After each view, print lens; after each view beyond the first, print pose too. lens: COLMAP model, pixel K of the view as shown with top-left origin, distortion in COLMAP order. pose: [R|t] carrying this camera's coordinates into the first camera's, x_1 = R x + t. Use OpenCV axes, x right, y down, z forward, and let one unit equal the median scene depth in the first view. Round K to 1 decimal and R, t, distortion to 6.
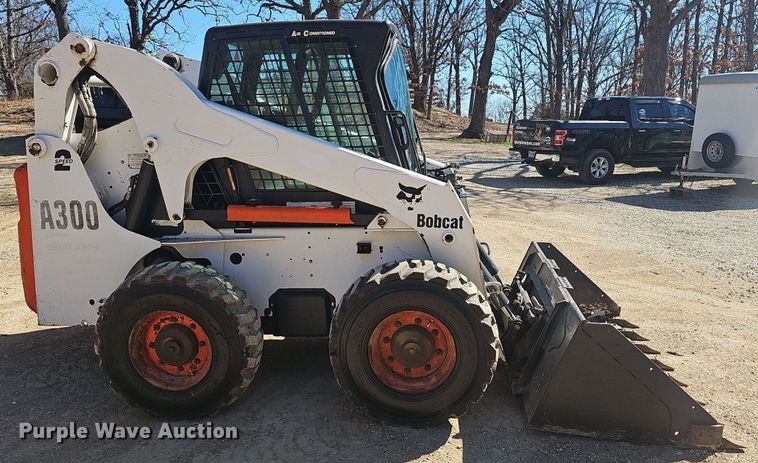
lens RADIAL K [[650.7, 0, 402.9], [0, 650.7, 251.3], [0, 0, 1]] dist [0.005157, -0.012448]
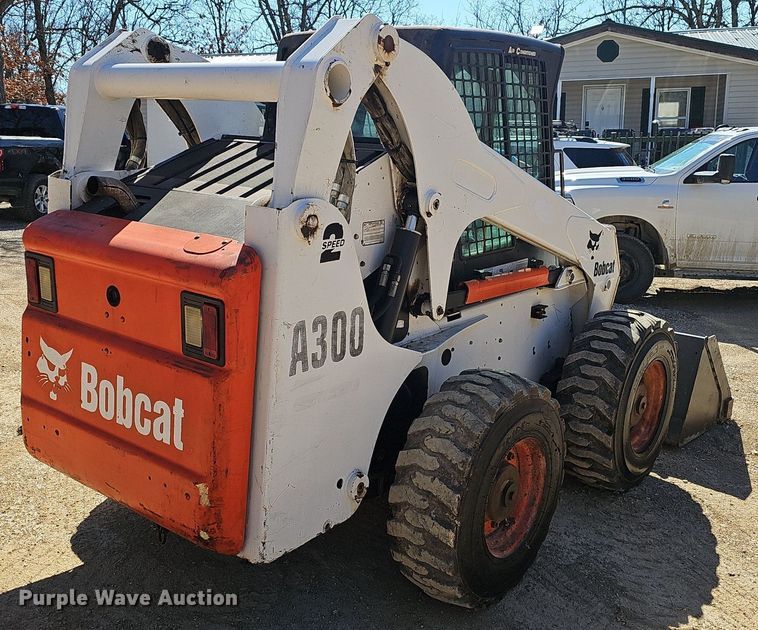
lens RADIAL K [[800.4, 0, 366.1], [0, 800.4, 314.5], [0, 0, 1]] dist [0.012924, -0.003220]
pose [[0.585408, -0.168443, 0.793047, -1.052594], [0.146554, 0.984050, 0.100829, -0.143684], [-0.797383, 0.057198, 0.600757, 0.572148]]
